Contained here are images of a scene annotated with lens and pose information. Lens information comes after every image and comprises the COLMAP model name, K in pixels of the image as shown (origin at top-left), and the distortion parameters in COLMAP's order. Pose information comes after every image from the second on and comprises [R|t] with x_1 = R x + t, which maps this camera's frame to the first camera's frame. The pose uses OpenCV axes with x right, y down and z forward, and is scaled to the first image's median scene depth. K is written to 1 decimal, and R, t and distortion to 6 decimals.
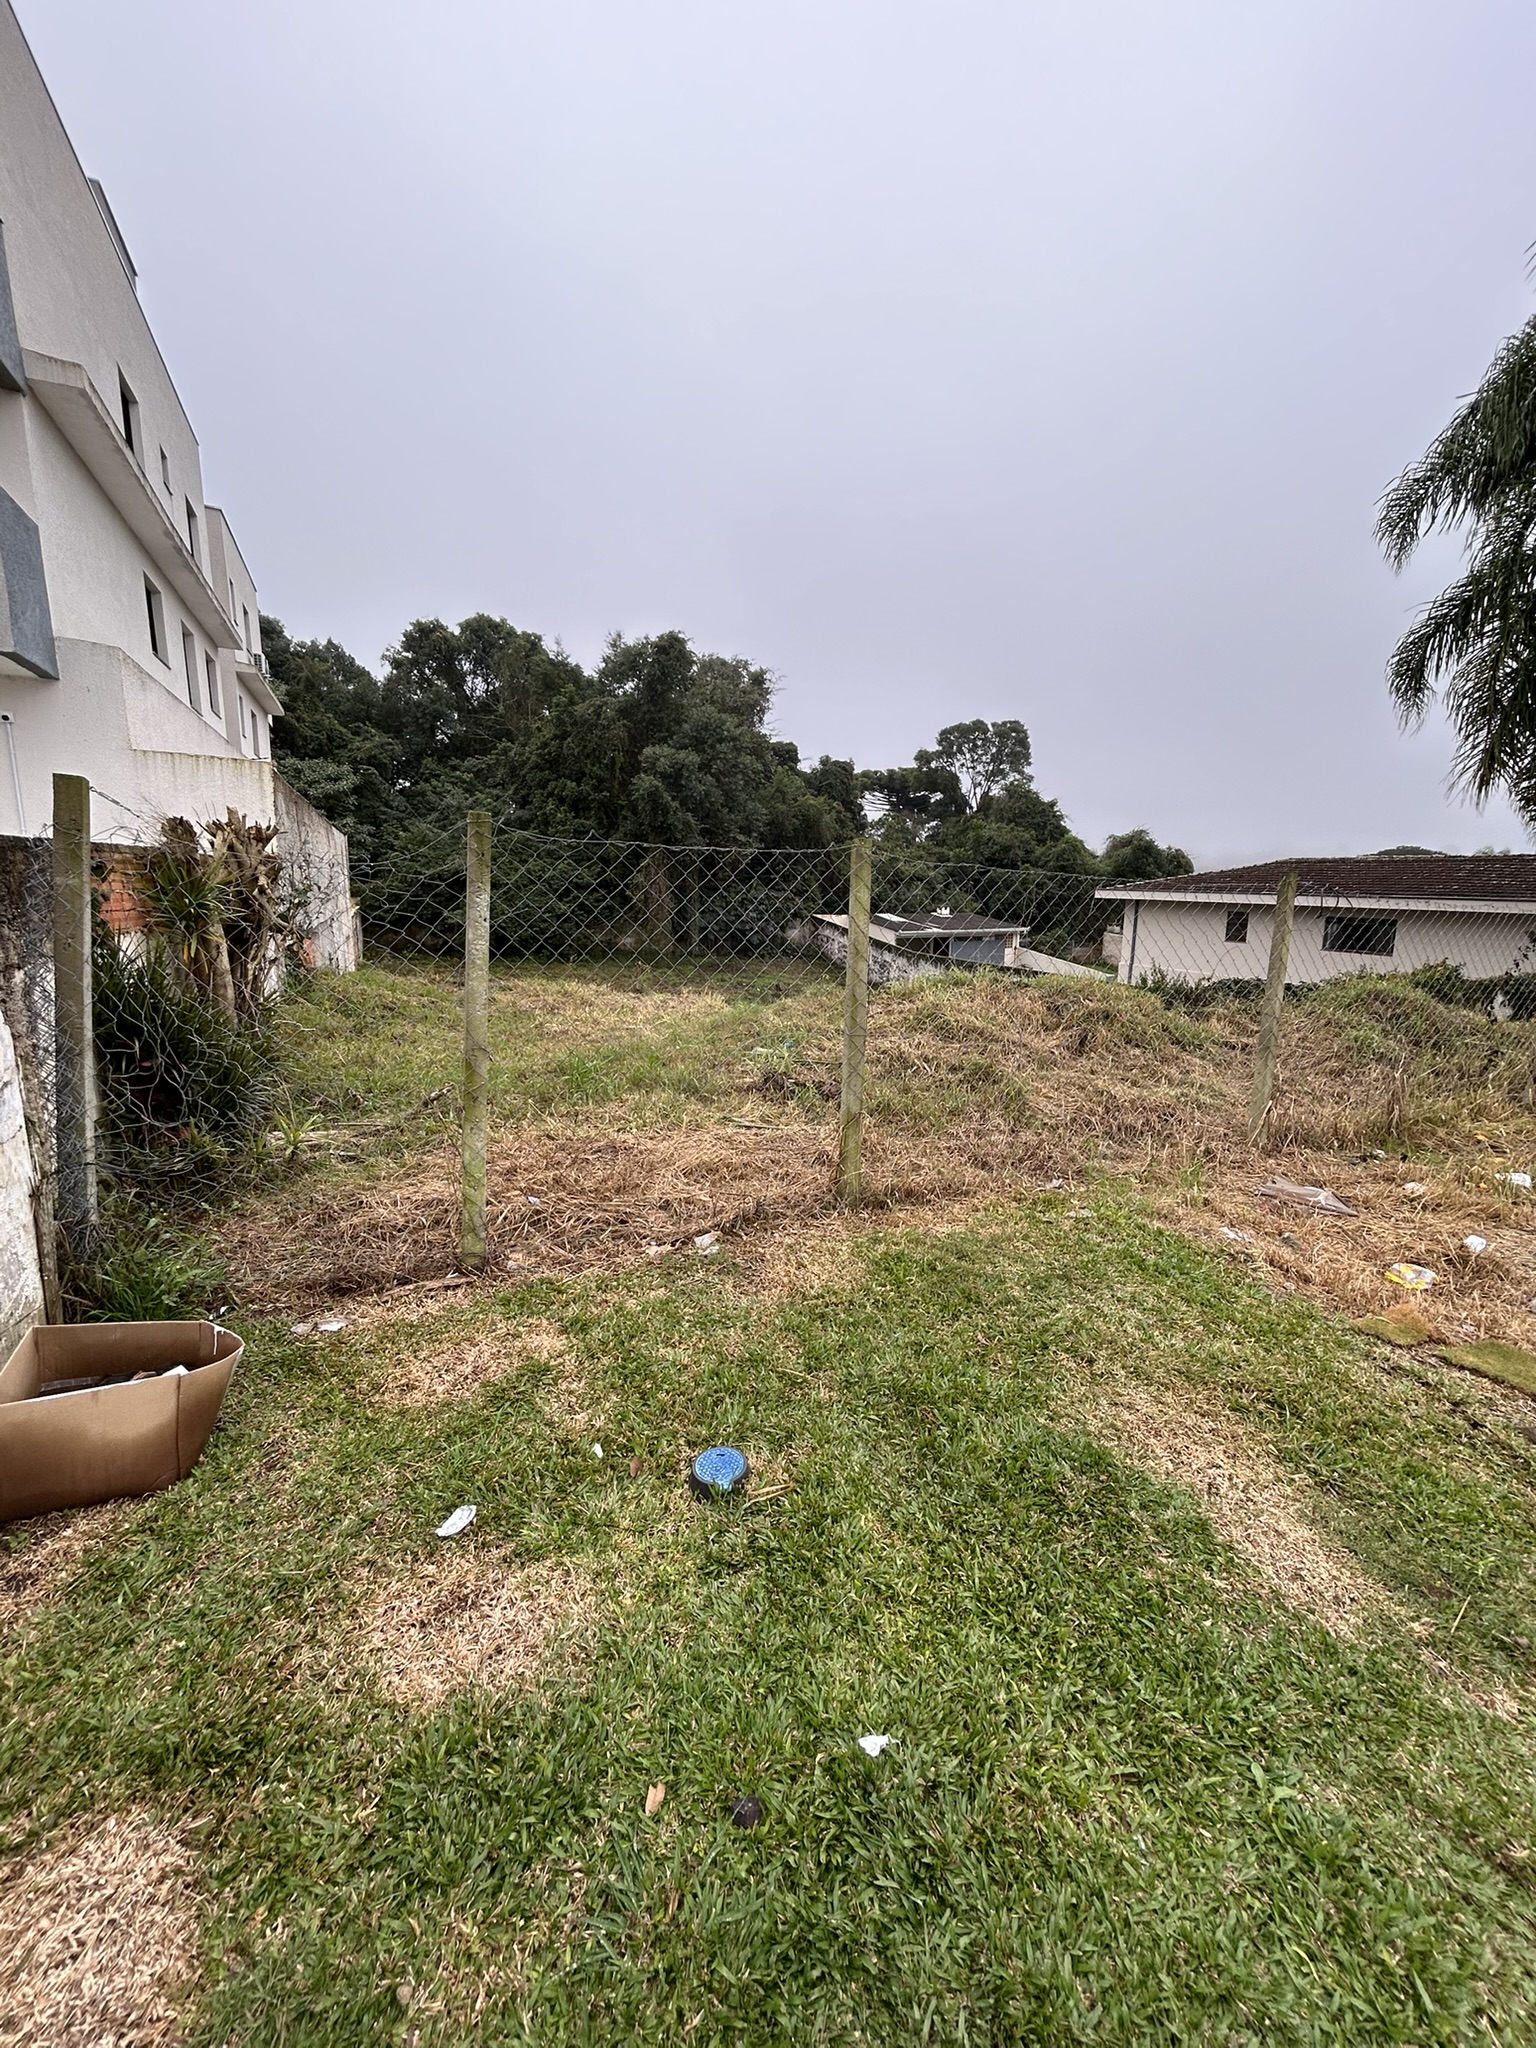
lens RADIAL K [[822.1, 0, 763.9], [0, 822.1, 1025.9], [0, 0, 1]] dist [0.000469, 0.000029]
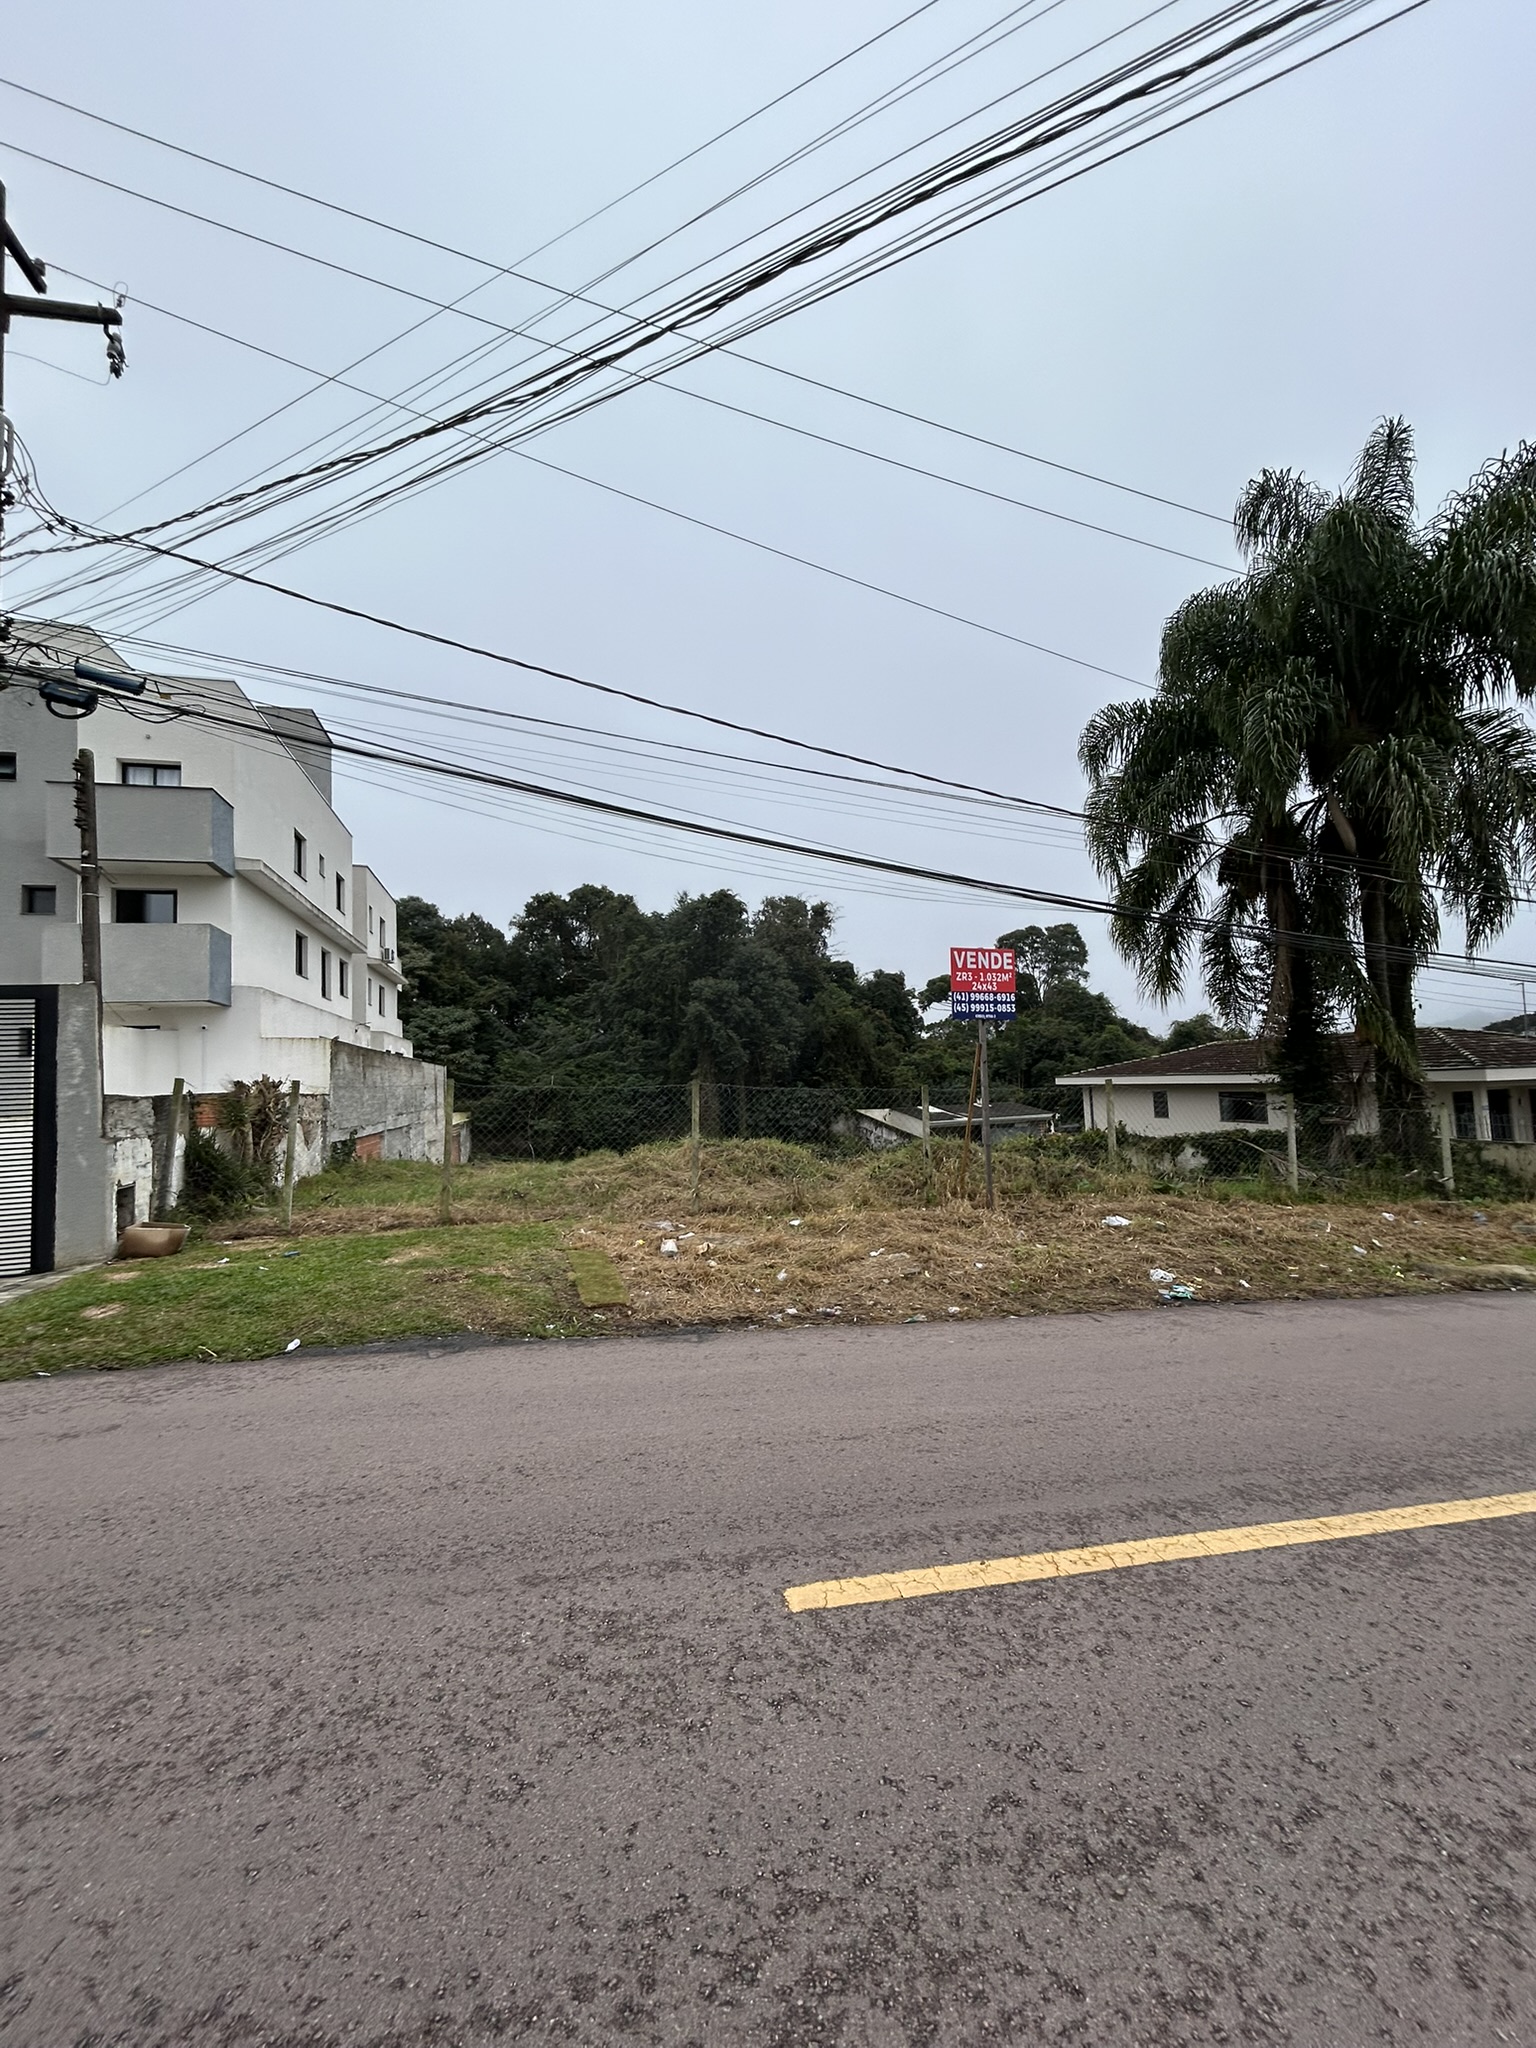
lens RADIAL K [[822.1, 0, 763.9], [0, 822.1, 1025.9], [0, 0, 1]] dist [0.000469, 0.000029]
pose [[0.984501, -0.060474, -0.164625, 0.130677], [0.018992, 0.969912, -0.242715, 0.022685], [0.174349, 0.235827, 0.956027, -0.117211]]
